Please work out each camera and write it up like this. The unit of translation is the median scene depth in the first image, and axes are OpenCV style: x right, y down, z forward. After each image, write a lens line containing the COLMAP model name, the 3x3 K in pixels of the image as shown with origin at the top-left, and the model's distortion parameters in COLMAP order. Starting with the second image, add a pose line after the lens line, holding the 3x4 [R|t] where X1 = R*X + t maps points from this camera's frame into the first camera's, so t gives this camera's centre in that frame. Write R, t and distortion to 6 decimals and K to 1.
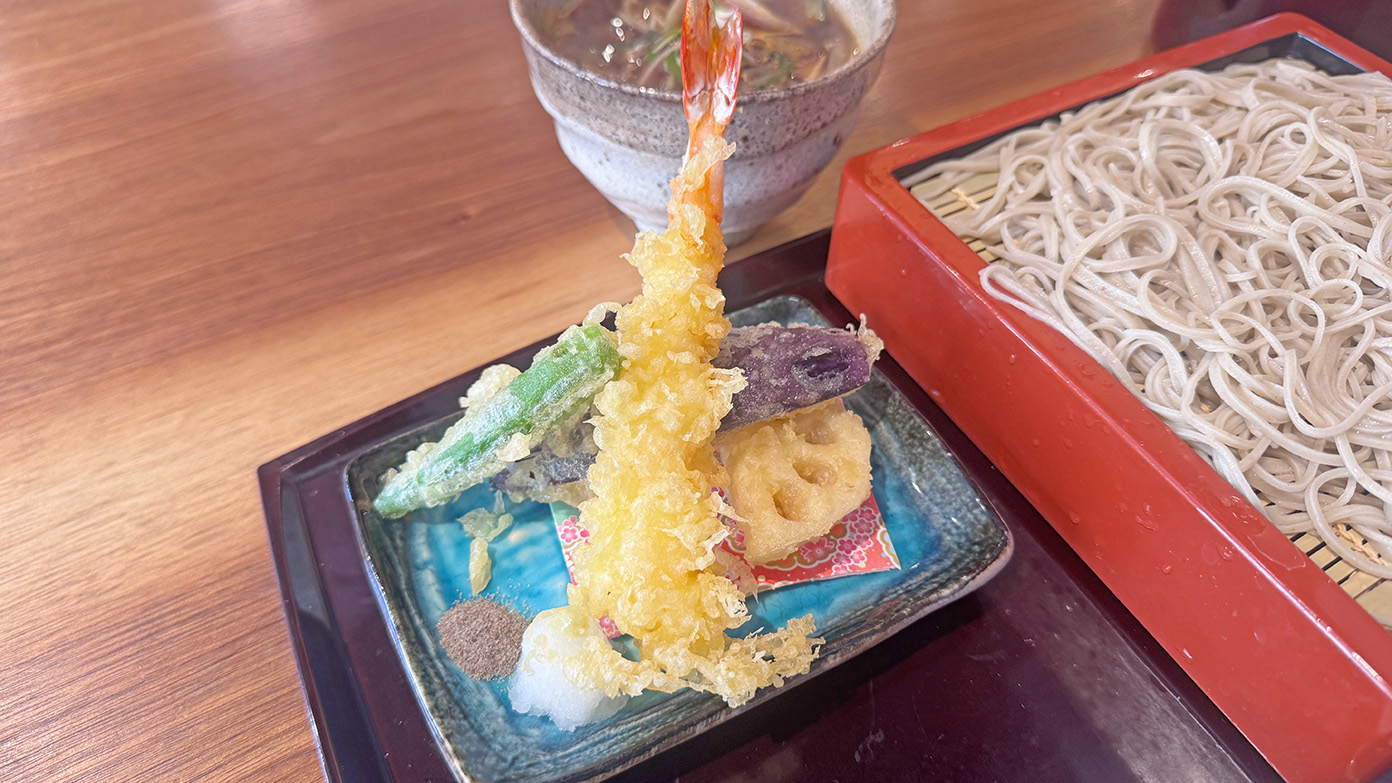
lens RADIAL K [[1033.0, 0, 696.1], [0, 1033.0, 372.4], [0, 0, 1]] dist [0.126249, -0.230640]
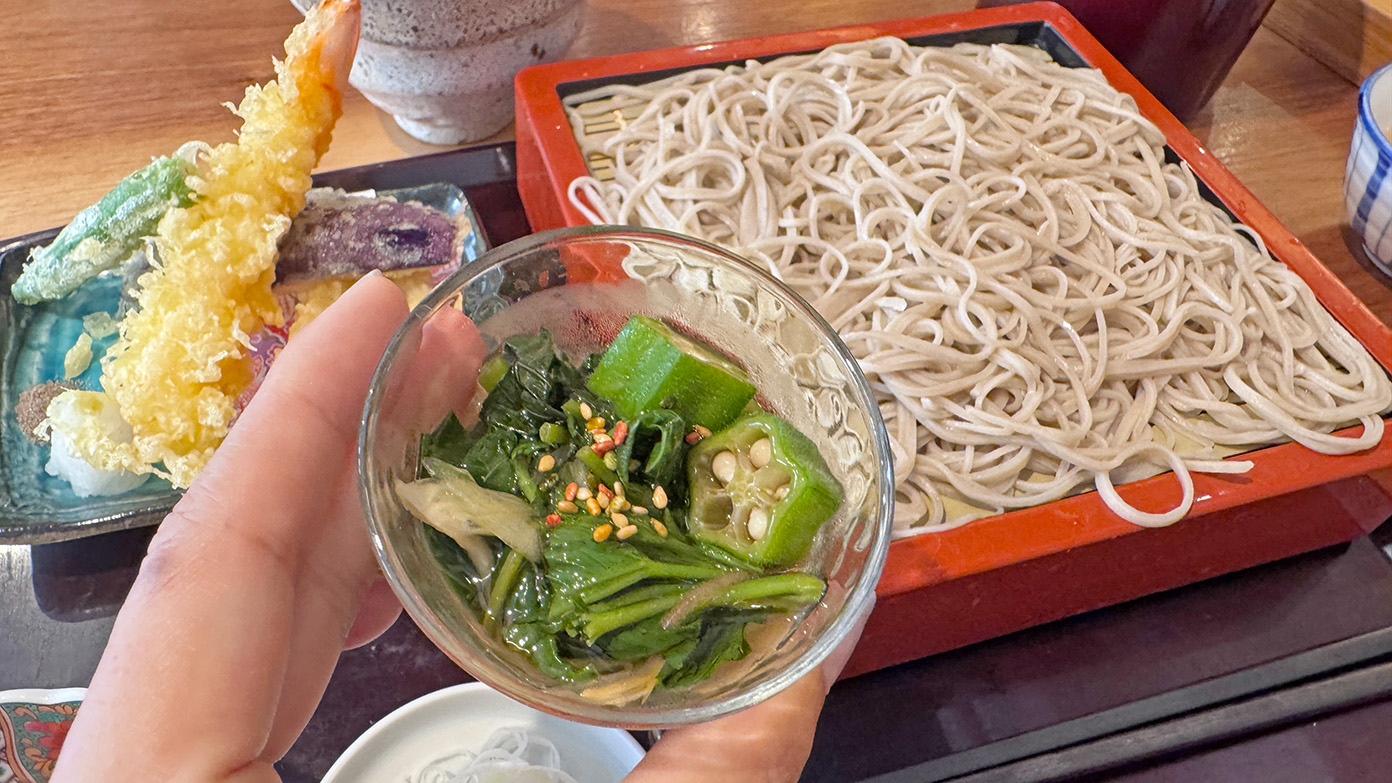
lens RADIAL K [[981.4, 0, 623.4], [0, 981.4, 367.4], [0, 0, 1]] dist [0.075932, -0.108397]
pose [[0.975356, 0.187261, -0.116681, 0.485662], [-0.181235, 0.981585, 0.060370, 0.021936], [0.125837, -0.037736, 0.991333, -0.011905]]
